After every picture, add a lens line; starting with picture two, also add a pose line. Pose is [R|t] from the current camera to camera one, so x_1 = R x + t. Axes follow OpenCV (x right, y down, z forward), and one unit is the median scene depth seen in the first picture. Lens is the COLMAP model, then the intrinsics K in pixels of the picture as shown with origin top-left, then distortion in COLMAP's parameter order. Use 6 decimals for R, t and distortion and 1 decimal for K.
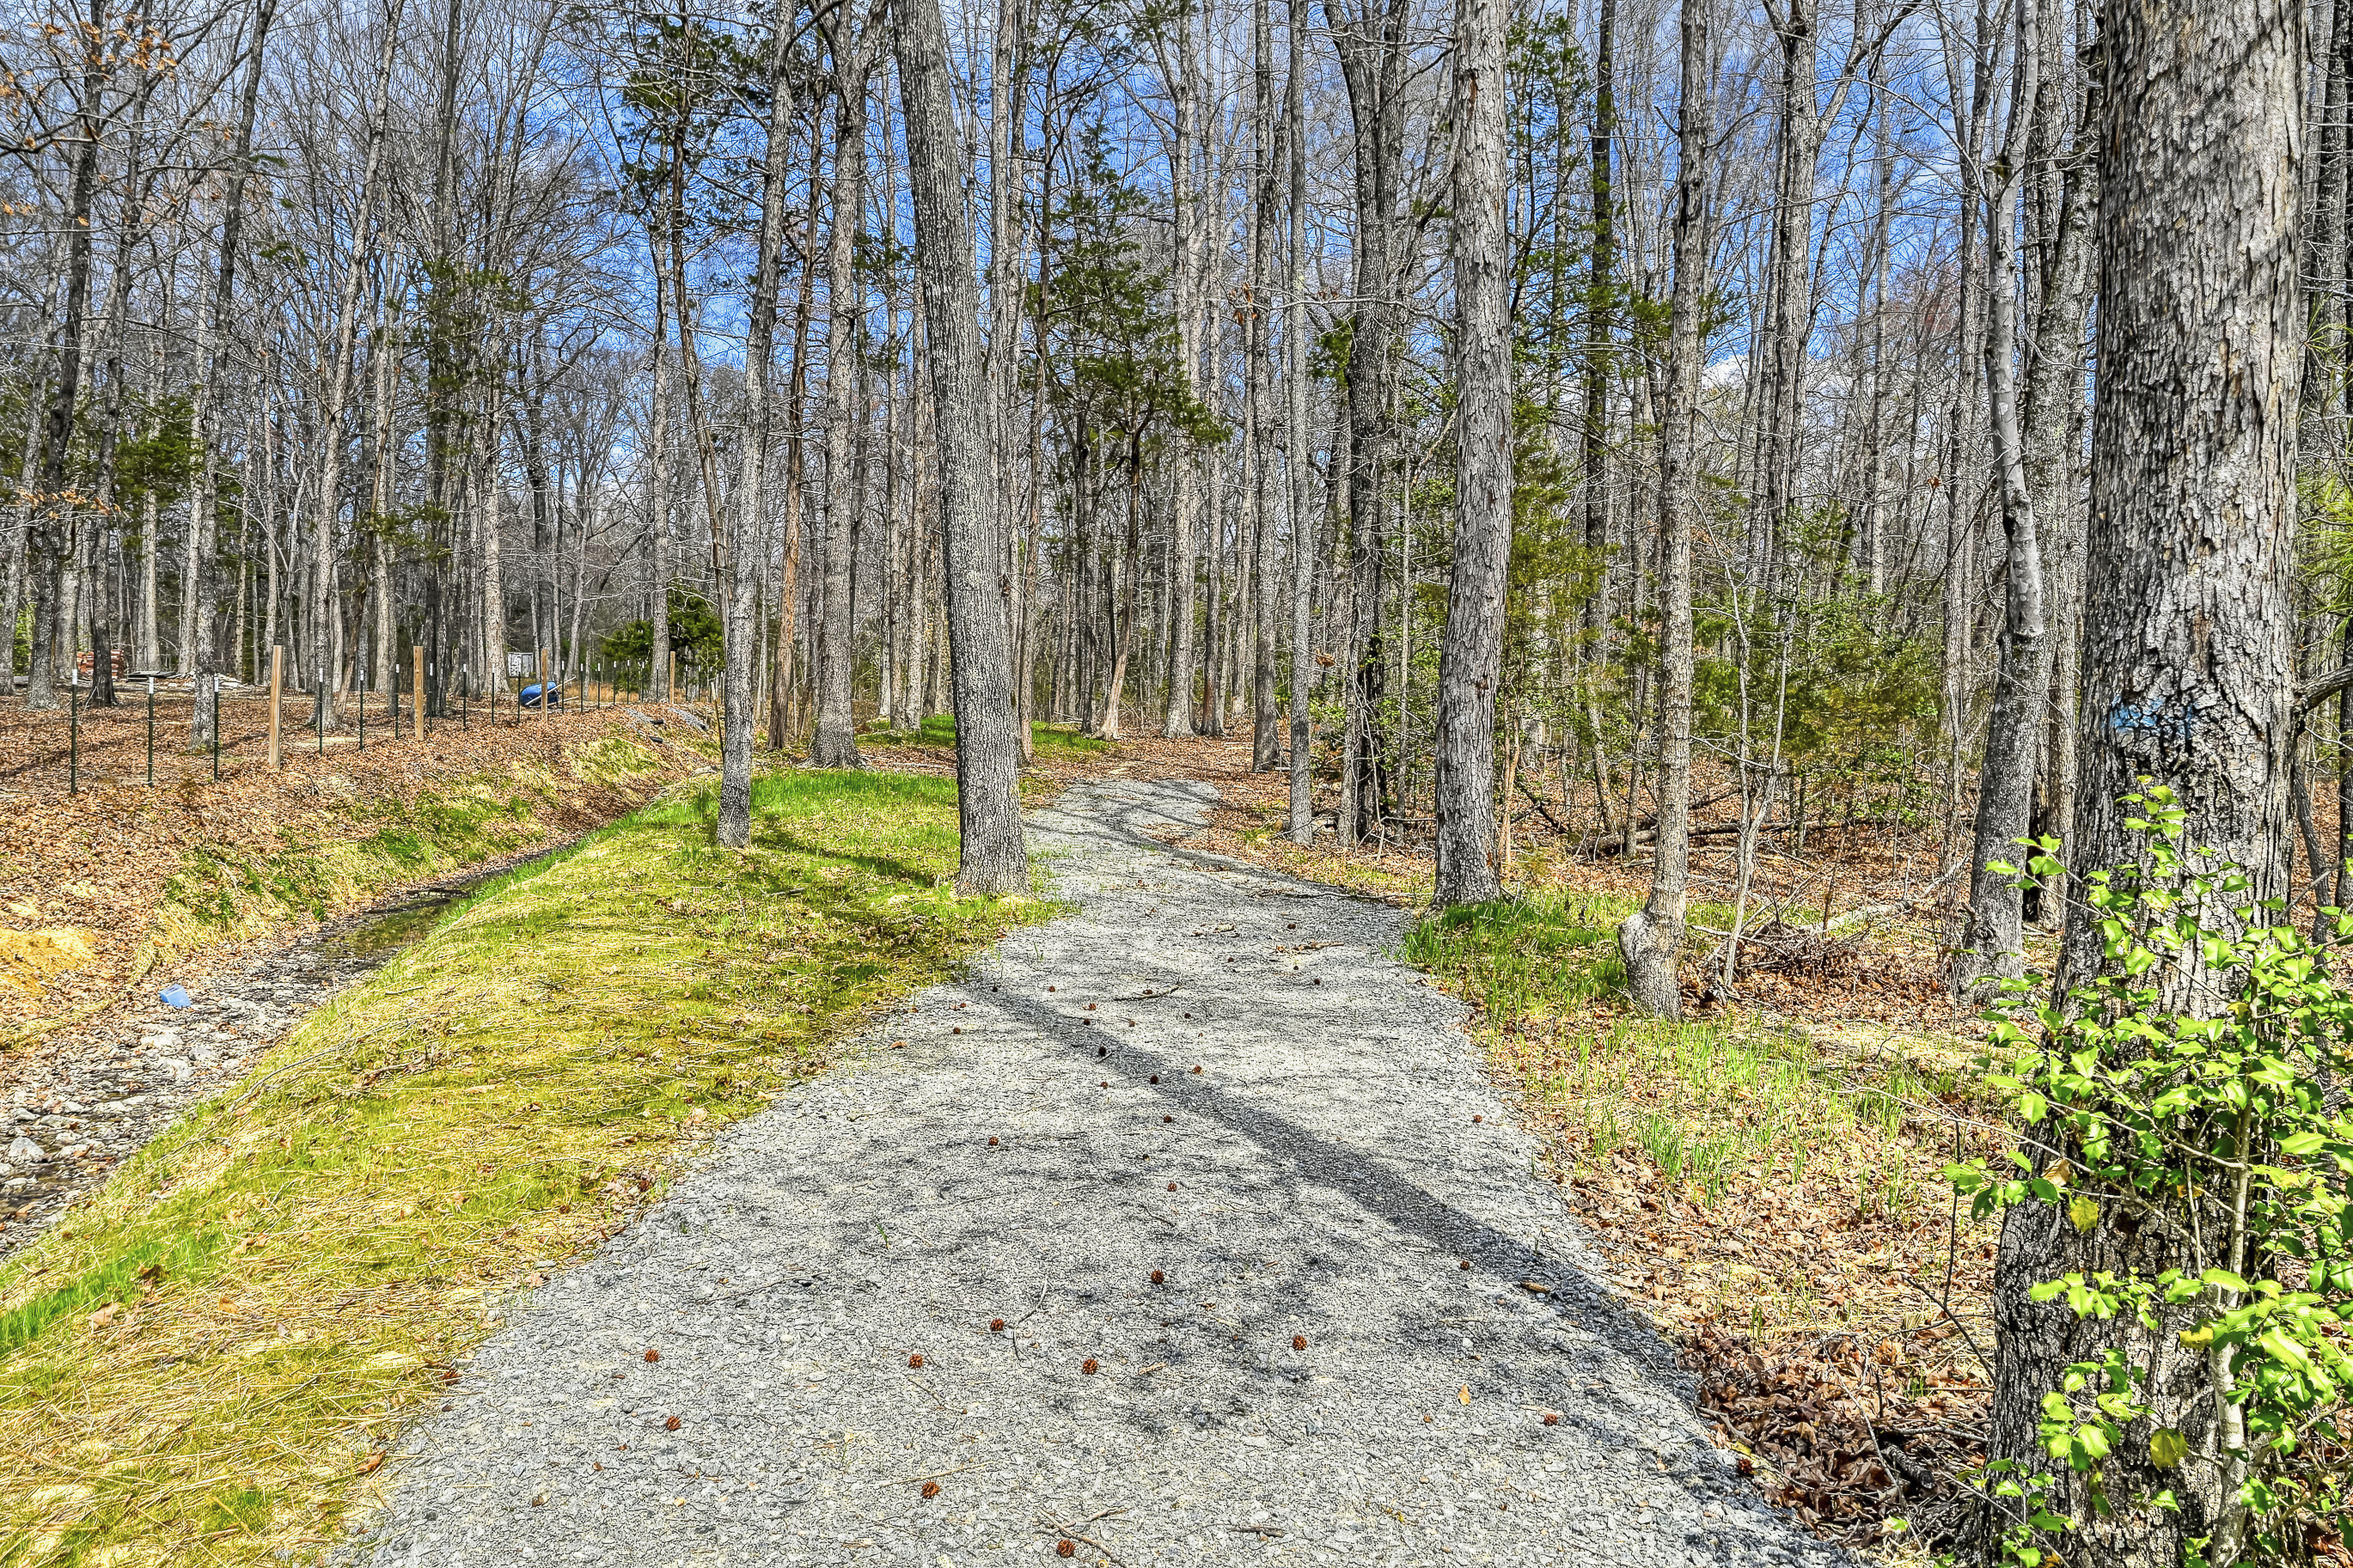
lens RADIAL K [[2015.5, 0, 1177.8], [0, 2015.5, 783.7], [0, 0, 1]] dist [-0.004738, -0.006631]
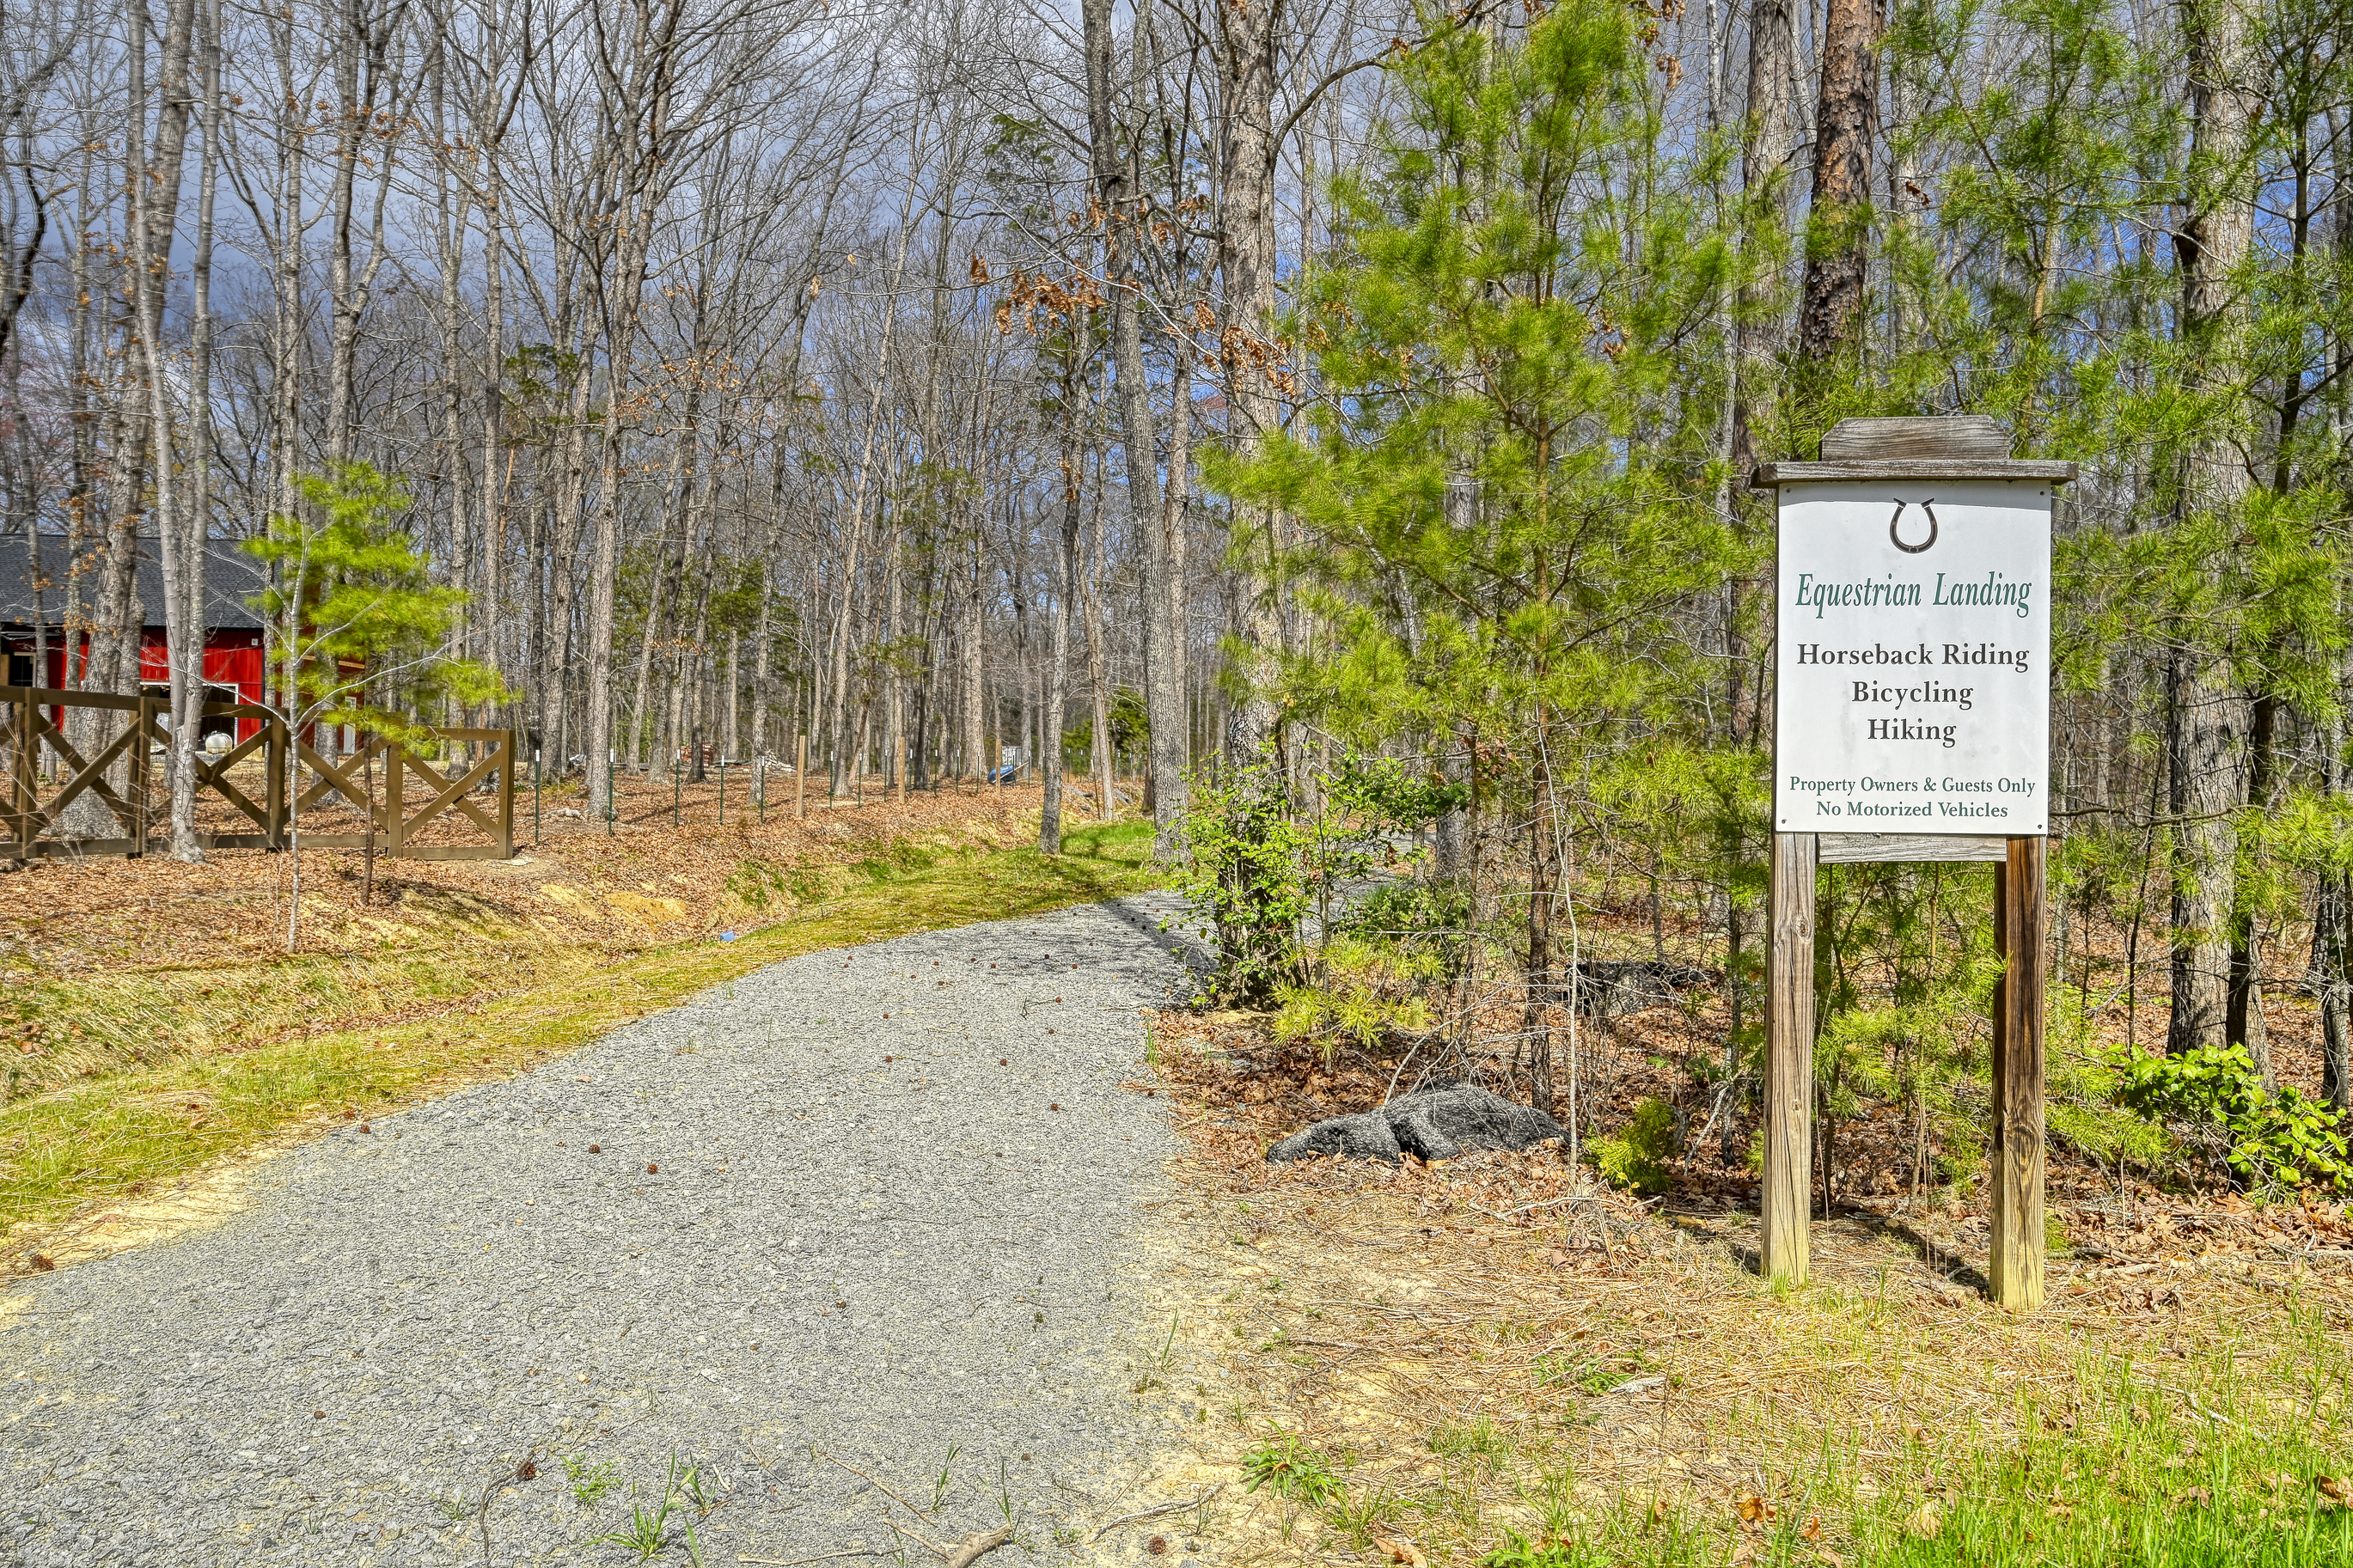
lens RADIAL K [[1769.1, 0, 1175.5], [0, 1769.1, 779.5], [0, 0, 1]] dist [0.000502, 0.000138]
pose [[0.974104, -0.003199, -0.226077, 0.083511], [-0.007086, 0.998977, -0.044668, 0.014239], [0.225989, 0.045114, 0.973085, -0.150595]]
